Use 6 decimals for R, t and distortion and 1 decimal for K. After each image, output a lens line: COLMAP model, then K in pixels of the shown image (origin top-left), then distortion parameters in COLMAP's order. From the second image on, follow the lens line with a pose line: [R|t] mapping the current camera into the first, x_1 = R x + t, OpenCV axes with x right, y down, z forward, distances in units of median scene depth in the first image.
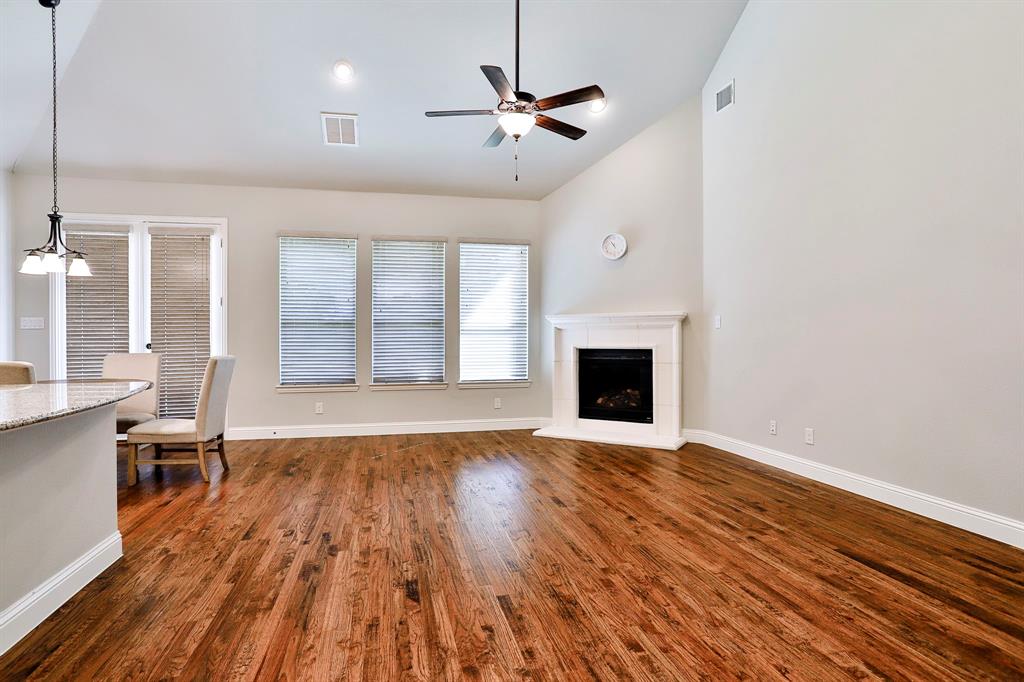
lens RADIAL K [[532.6, 0, 497.9], [0, 532.6, 338.6], [0, 0, 1]] dist [-0.064029, 0.037698]
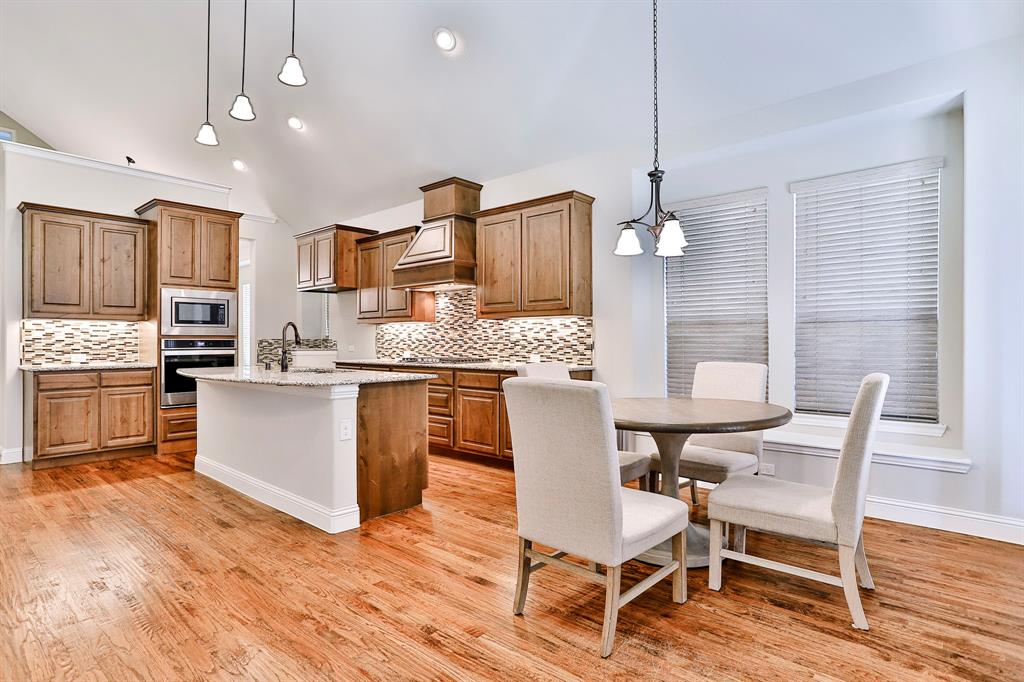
lens RADIAL K [[524.1, 0, 512.0], [0, 524.1, 341.0], [0, 0, 1]] dist [-0.003069, -0.000064]
pose [[-0.806940, 0.002176, -0.590630, -0.170858], [0.001485, 0.999998, 0.001656, -0.000955], [0.590632, 0.000459, -0.806941, 1.006583]]
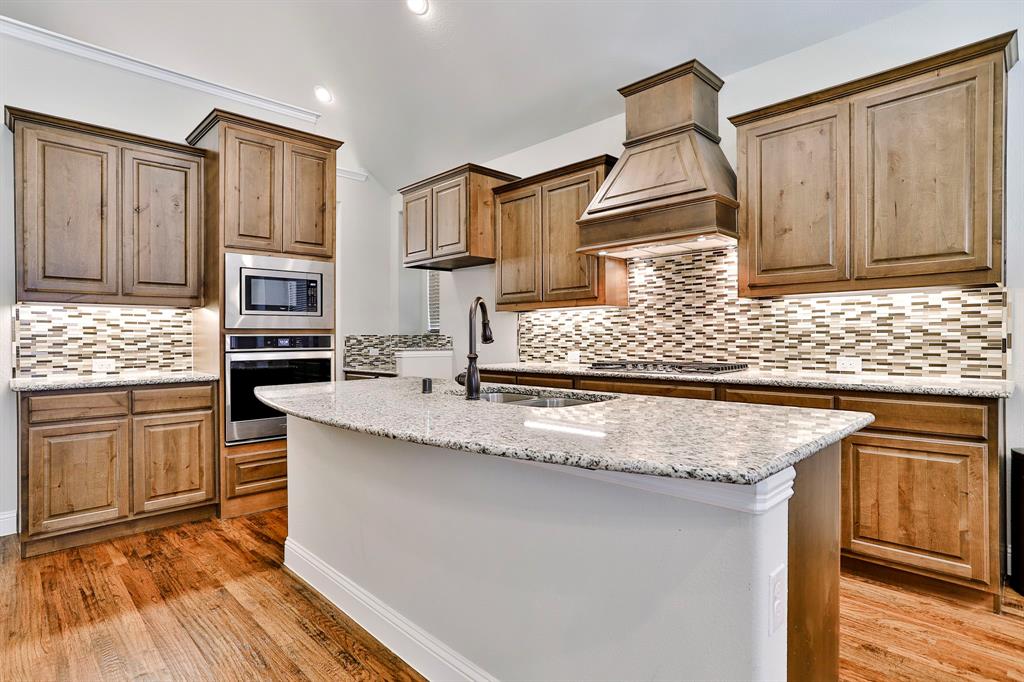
lens RADIAL K [[515.6, 0, 506.8], [0, 515.6, 336.1], [0, 0, 1]] dist [-0.031585, 0.011861]
pose [[-0.849393, 0.006461, -0.527722, -0.182592], [0.007876, 0.999969, -0.000434, 0.000113], [0.527702, -0.004525, -0.849417, 0.564053]]
